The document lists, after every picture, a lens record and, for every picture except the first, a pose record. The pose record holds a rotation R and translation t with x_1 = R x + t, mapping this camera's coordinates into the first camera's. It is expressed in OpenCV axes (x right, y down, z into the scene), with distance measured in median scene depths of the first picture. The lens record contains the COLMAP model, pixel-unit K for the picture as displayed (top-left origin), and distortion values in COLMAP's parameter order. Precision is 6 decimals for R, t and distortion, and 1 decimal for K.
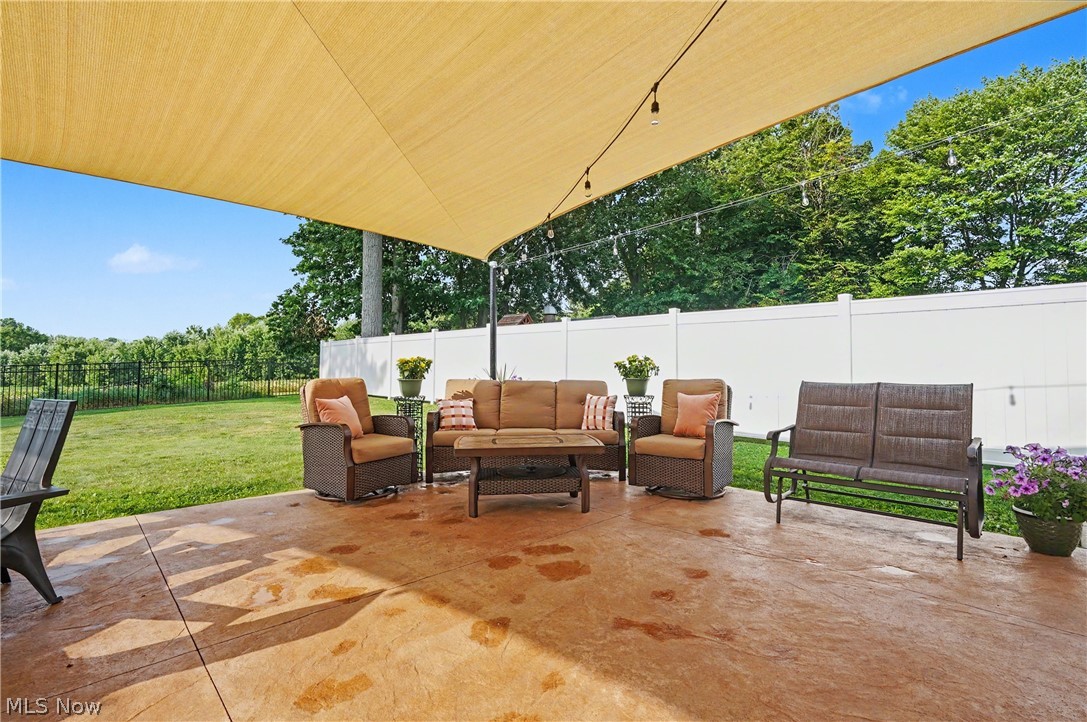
lens RADIAL K [[504.5, 0, 549.5], [0, 504.5, 360.6], [0, 0, 1]] dist [-0.009768, 0.000096]
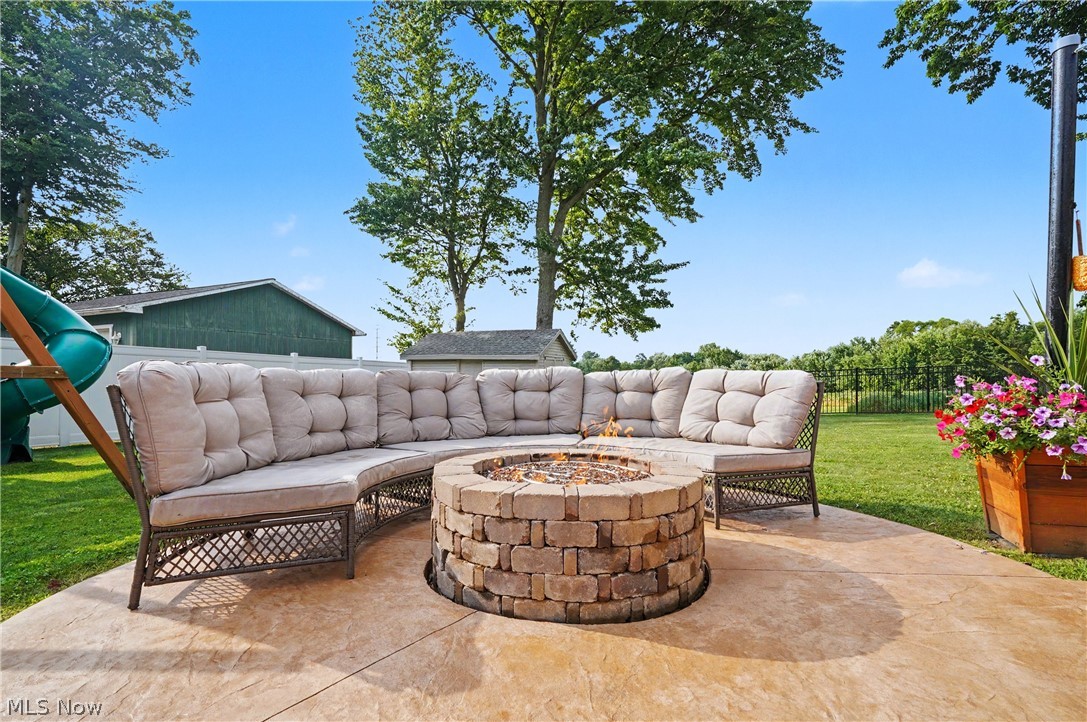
lens RADIAL K [[504.5, 0, 549.5], [0, 504.5, 360.6], [0, 0, 1]] dist [-0.009768, 0.000096]
pose [[0.422085, -0.033139, -0.905950, -1.550604], [0.013232, 0.999450, -0.030394, 0.066595], [0.906460, 0.000841, 0.422292, -0.662722]]
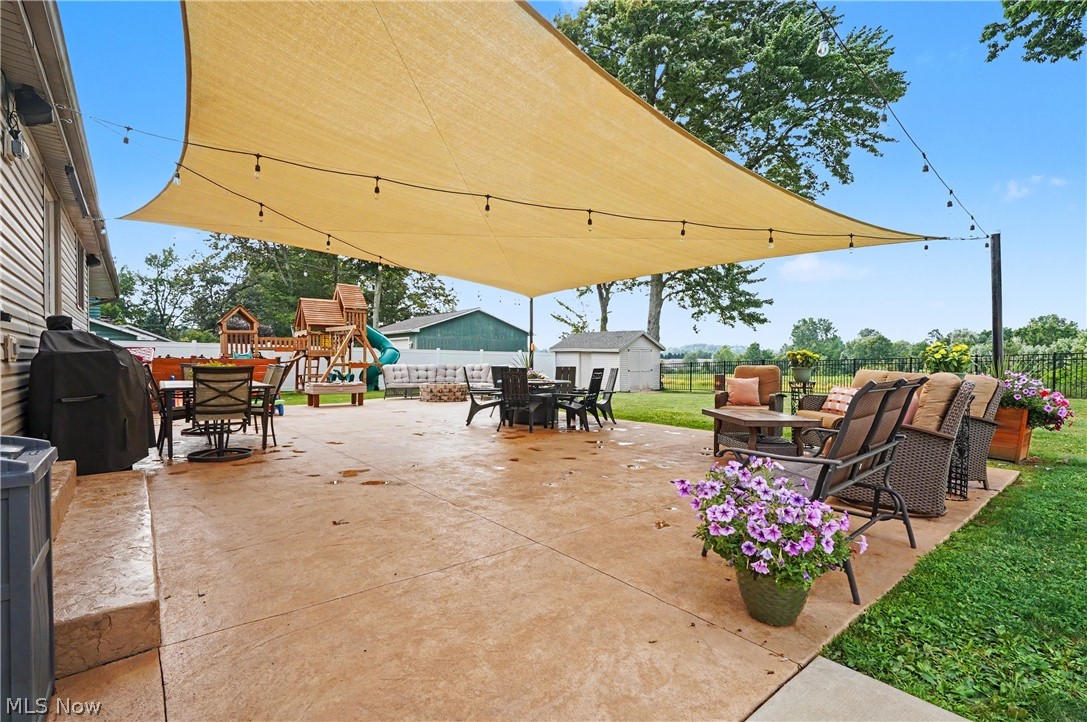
lens RADIAL K [[492.9, 0, 543.5], [0, 492.9, 361.0], [0, 0, 1]] dist [-0.000866, -0.000110]
pose [[-0.064154, 0.003633, -0.997933, 1.415806], [0.008405, 0.999960, 0.003100, 0.014850], [0.997905, -0.008189, -0.064182, 0.602072]]
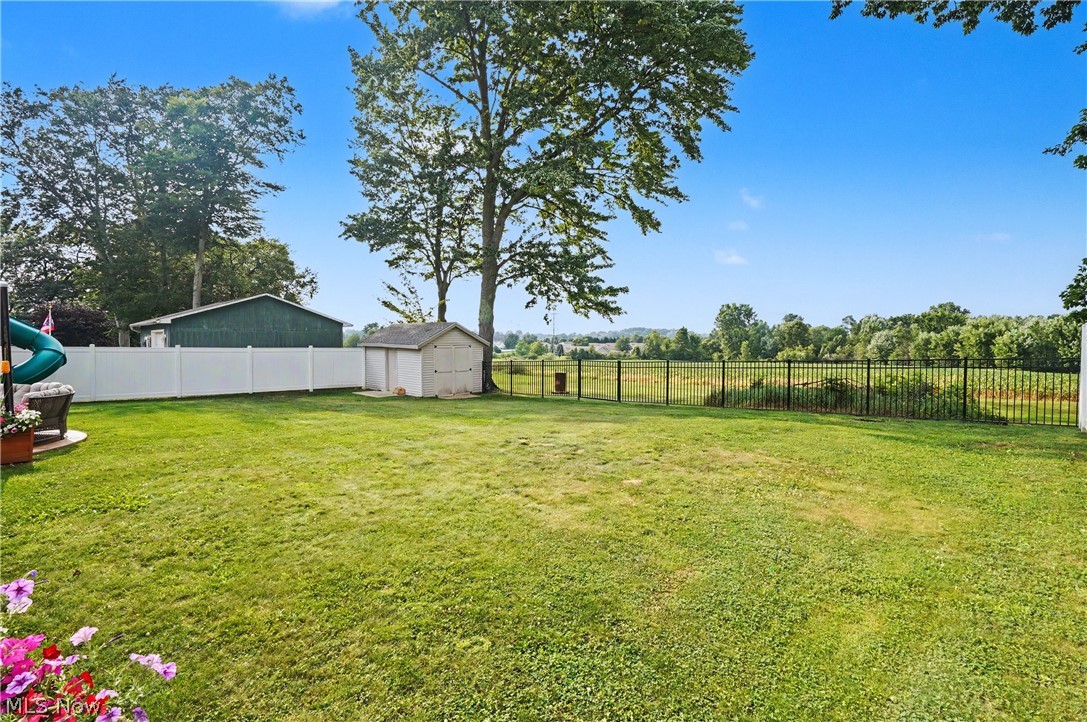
lens RADIAL K [[508.4, 0, 539.3], [0, 508.4, 352.8], [0, 0, 1]] dist [-0.001163, 0.000041]
pose [[0.055878, 0.018479, -0.998267, 0.361656], [0.008297, 0.999786, 0.018971, -0.148903], [0.998403, -0.009343, 0.055713, 2.352754]]
